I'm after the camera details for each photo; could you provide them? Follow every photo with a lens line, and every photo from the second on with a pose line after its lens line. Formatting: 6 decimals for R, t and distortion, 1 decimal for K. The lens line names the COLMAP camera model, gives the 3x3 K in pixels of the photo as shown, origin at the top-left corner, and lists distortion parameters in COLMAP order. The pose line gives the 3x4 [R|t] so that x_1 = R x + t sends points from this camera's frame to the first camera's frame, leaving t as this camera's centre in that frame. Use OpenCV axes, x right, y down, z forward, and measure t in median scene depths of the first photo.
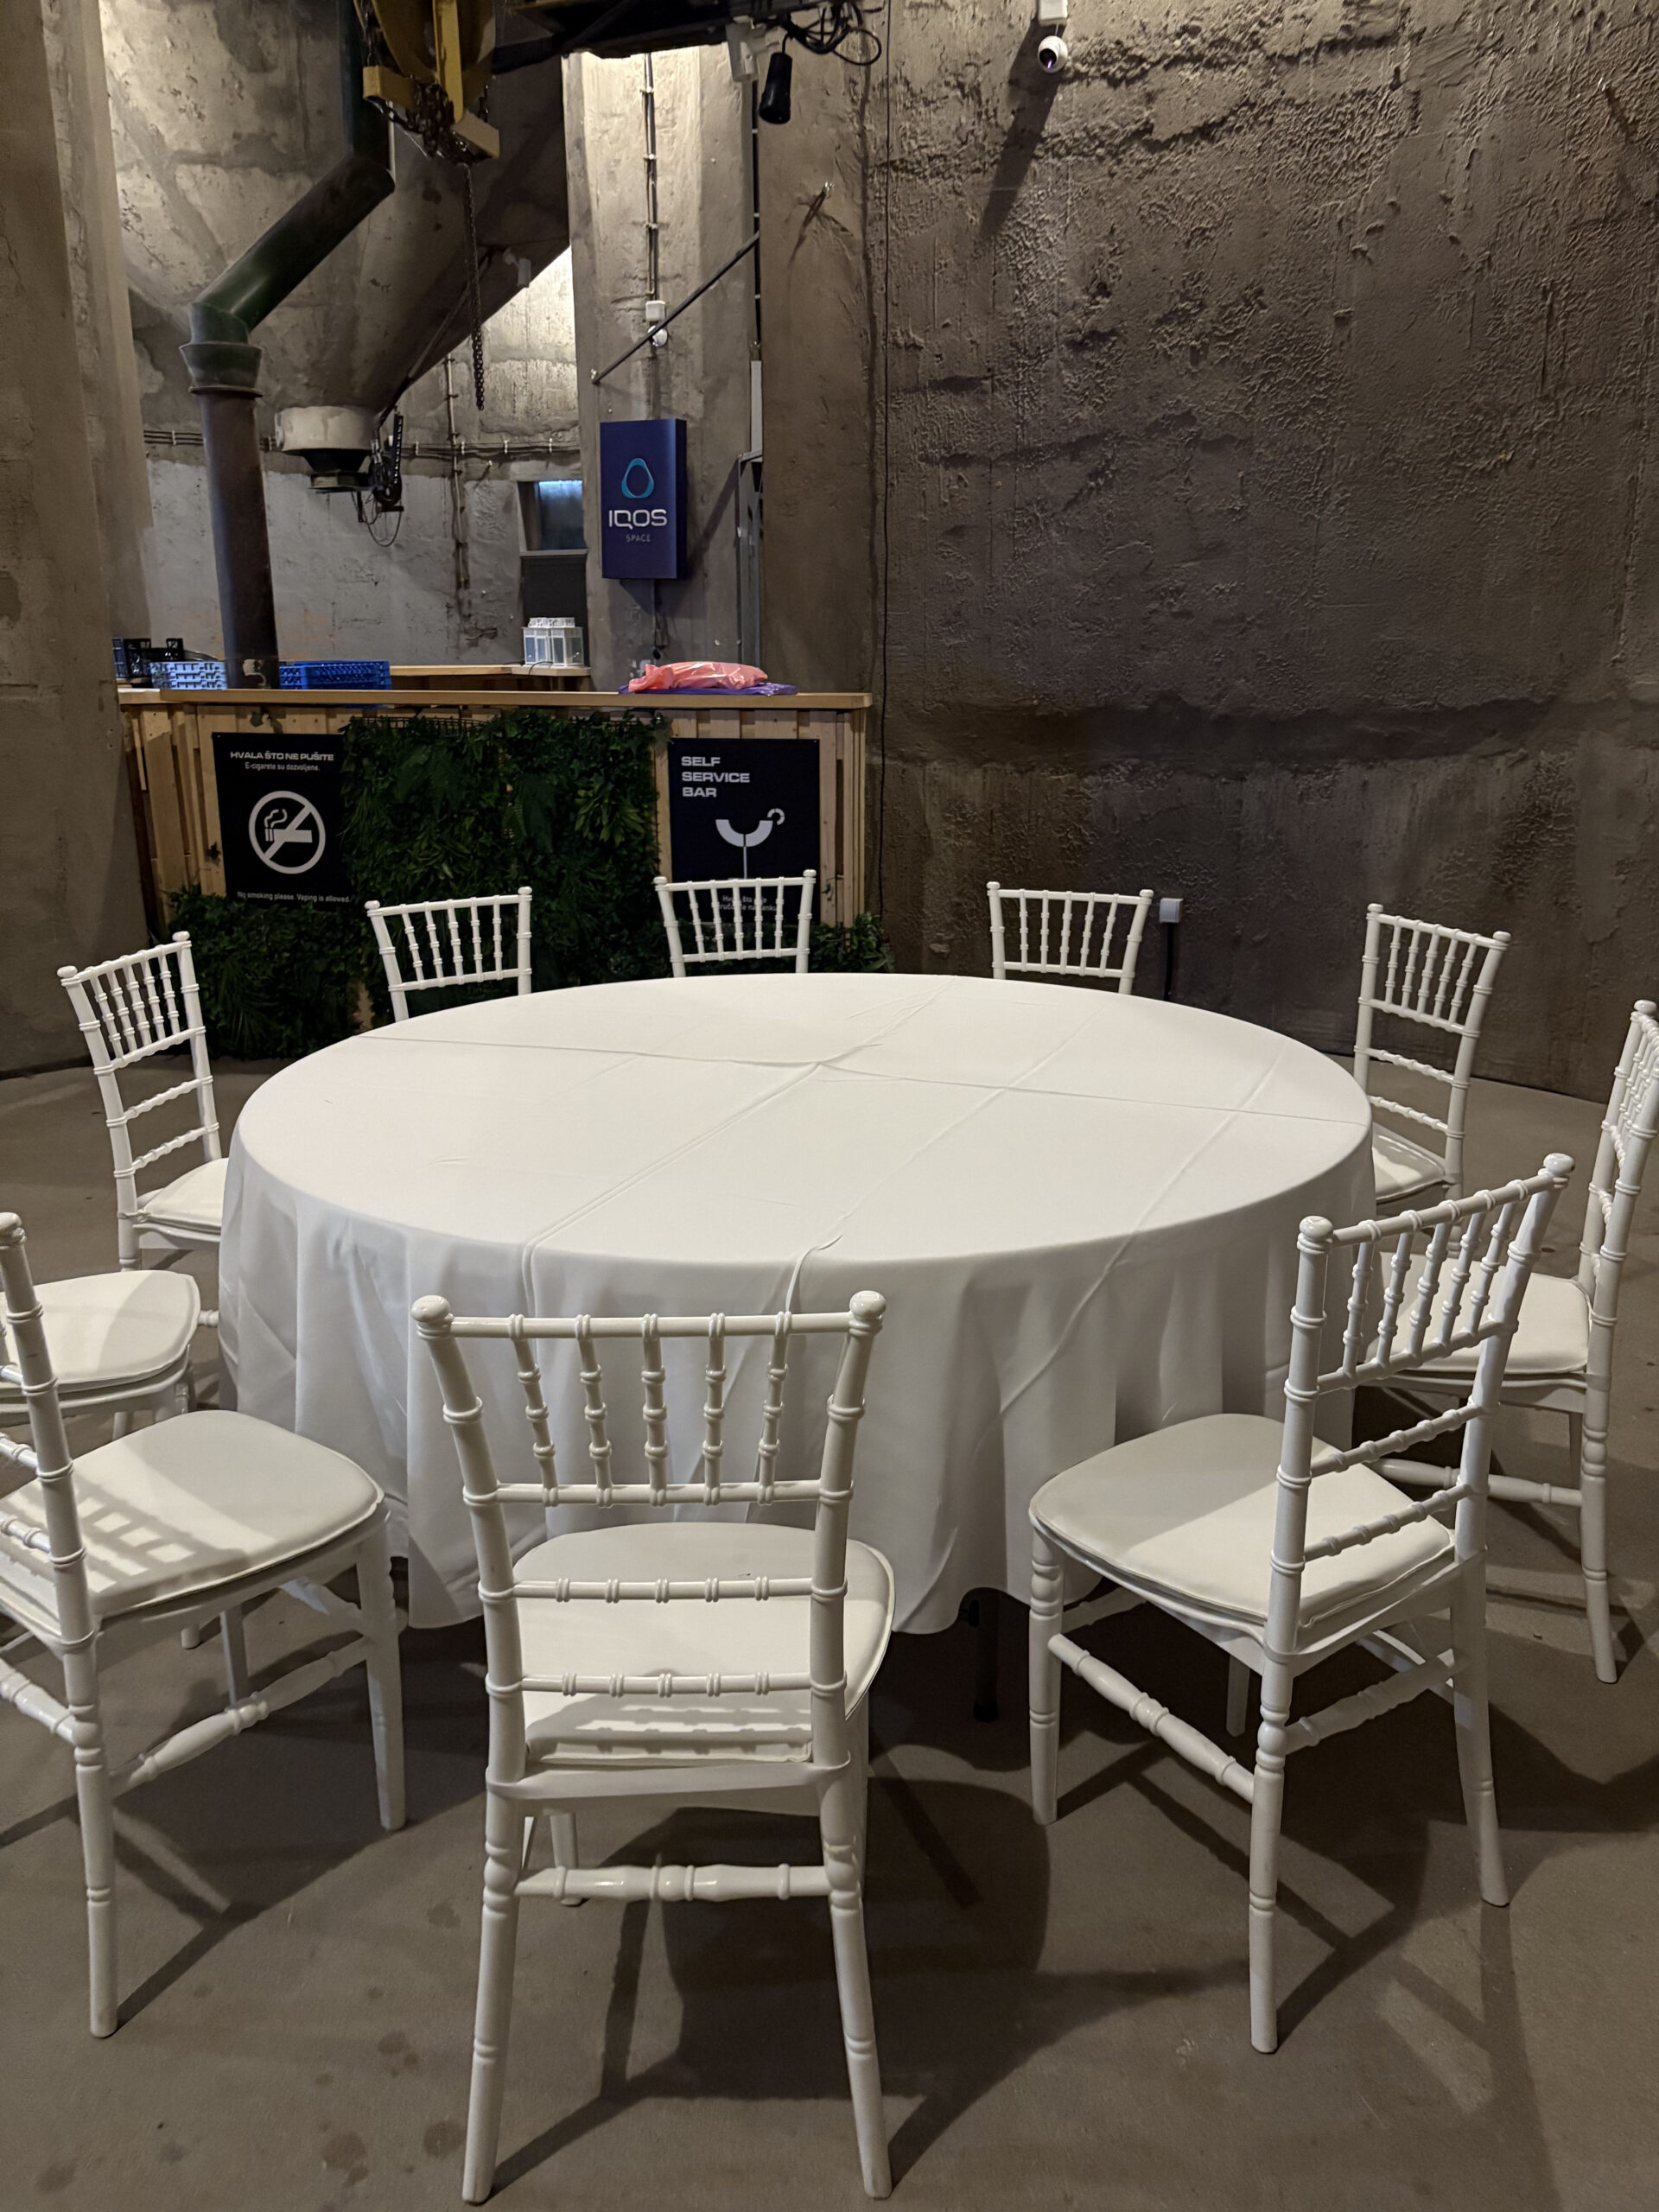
lens RADIAL K [[1700.1, 0, 832.1], [0, 1700.1, 1103.7], [0, 0, 1]] dist [0.045488, -0.050233]
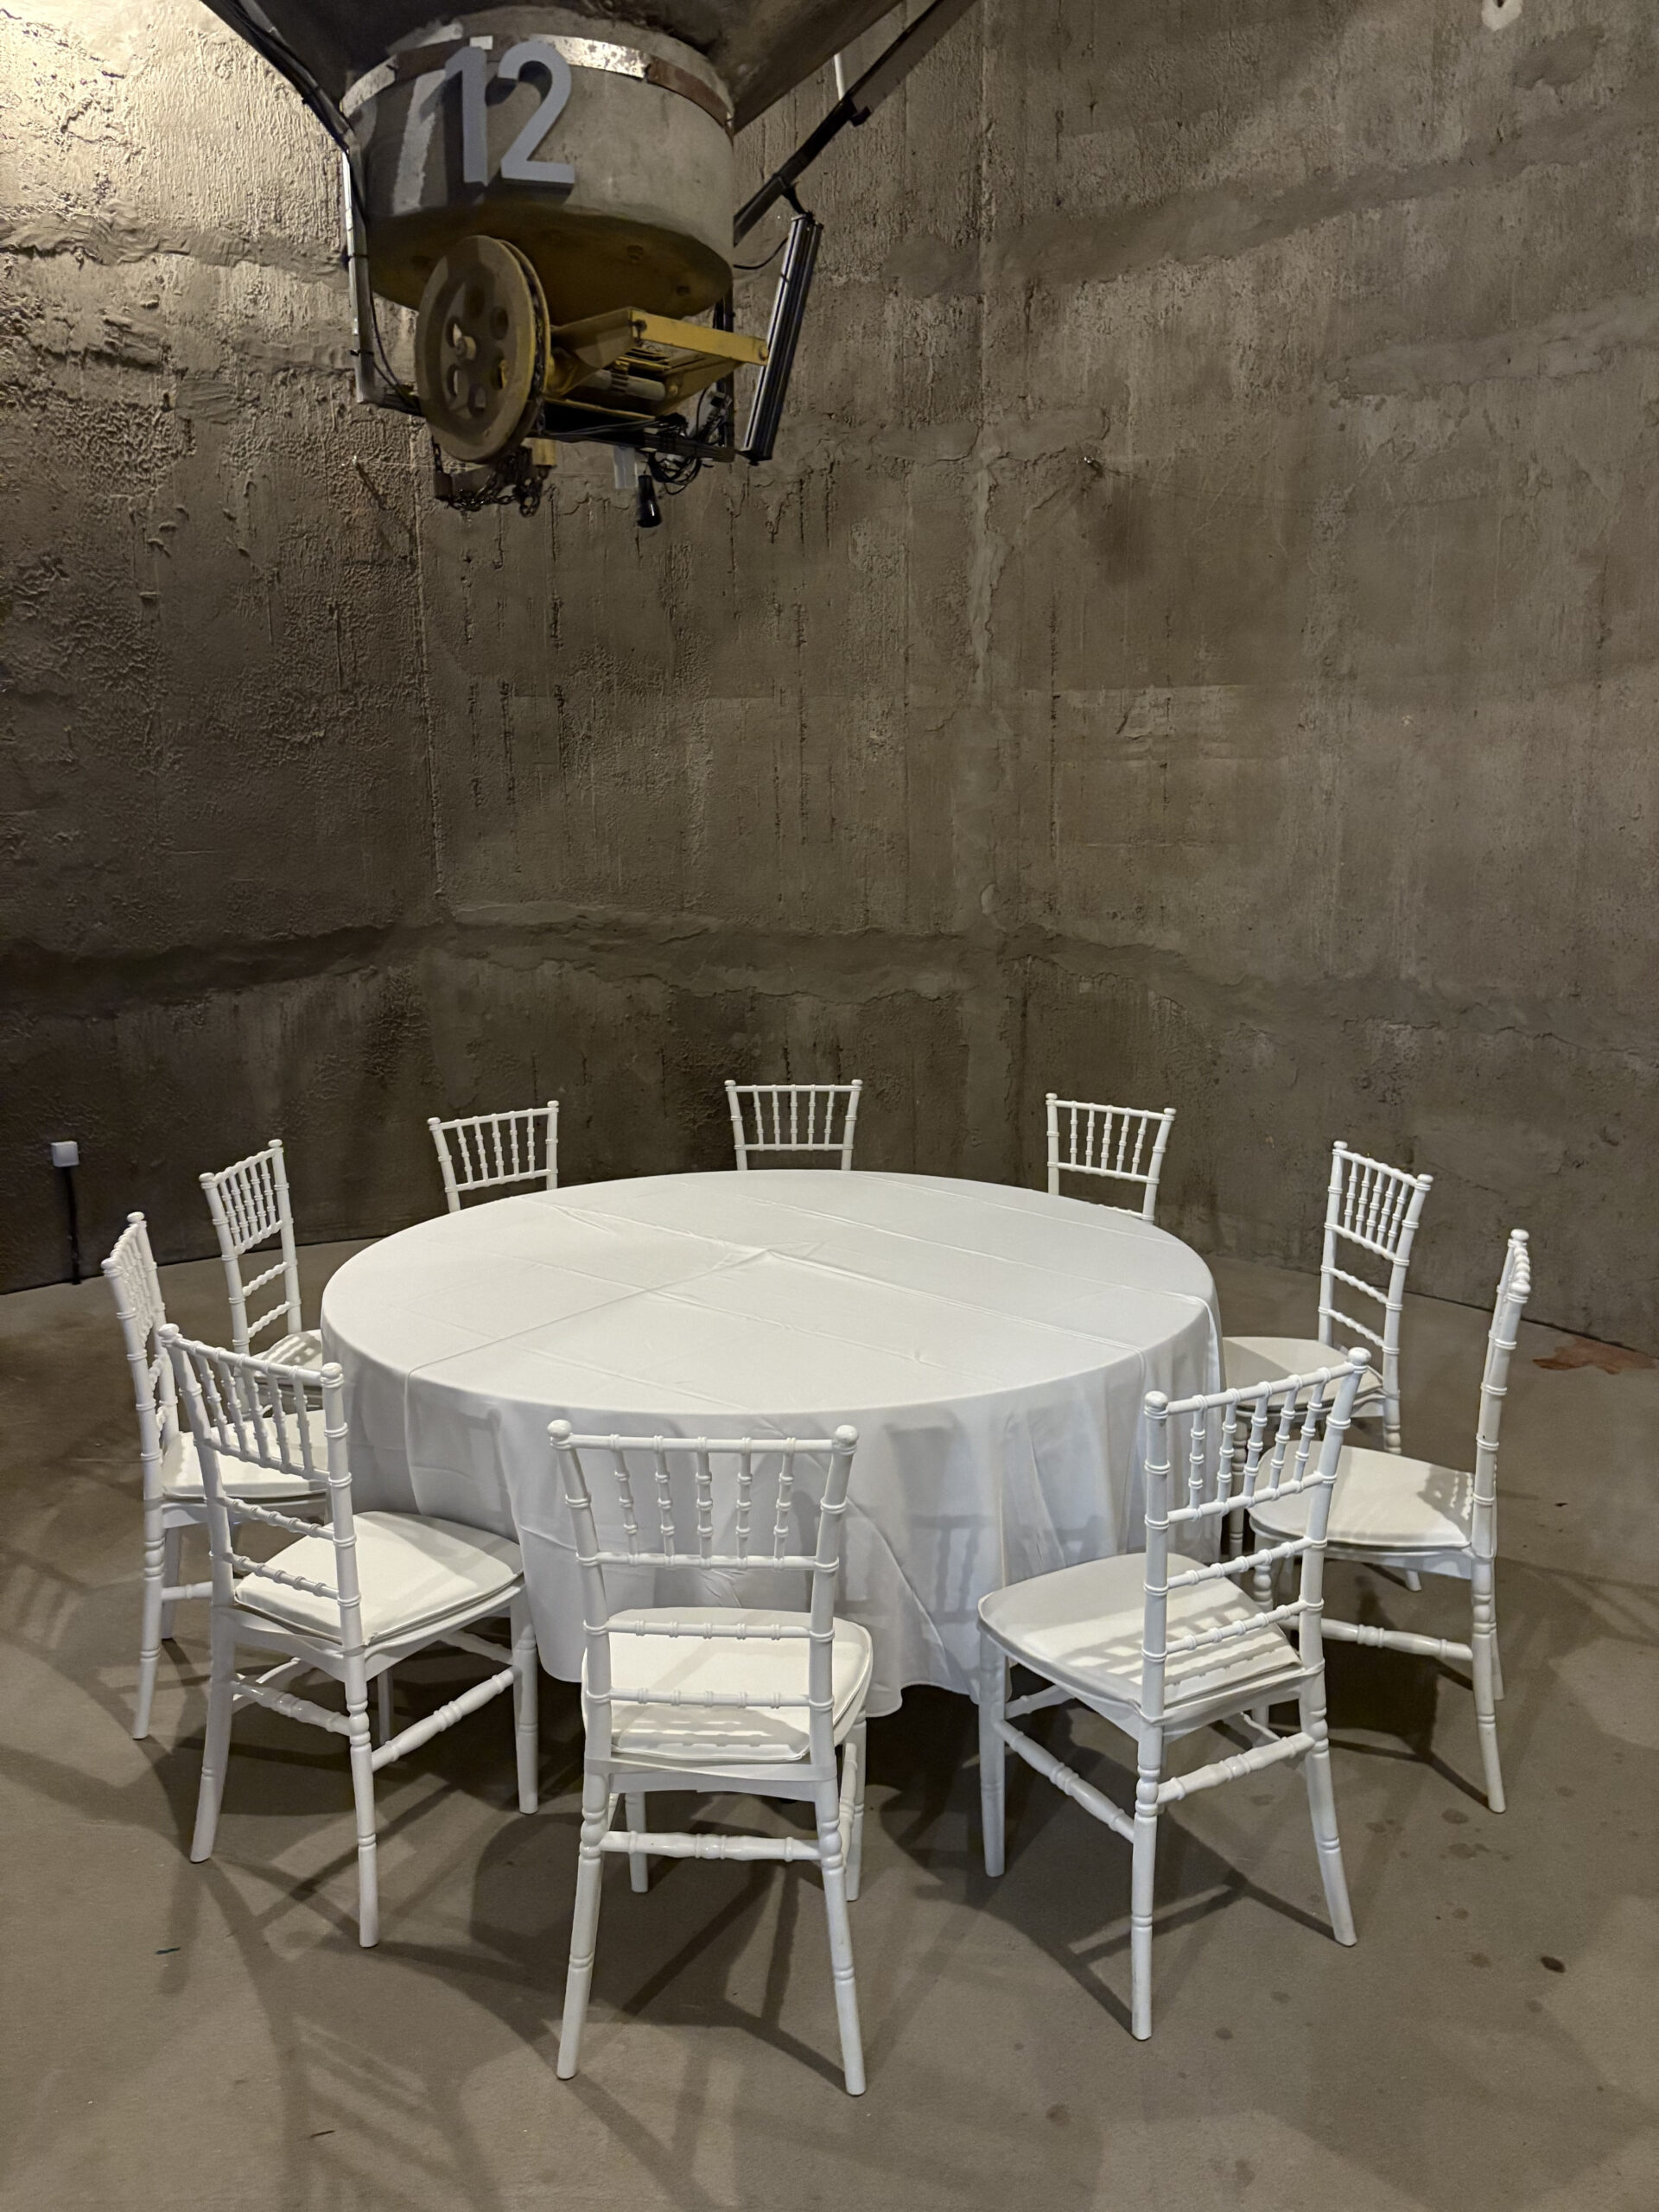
lens RADIAL K [[1700.1, 0, 814.2], [0, 1700.1, 1128.2], [0, 0, 1]] dist [0.045488, -0.050233]
pose [[0.363728, -0.167998, 0.916231, -0.601652], [0.254359, 0.964134, 0.075805, -0.103674], [-0.896105, 0.205479, 0.393414, 0.250263]]
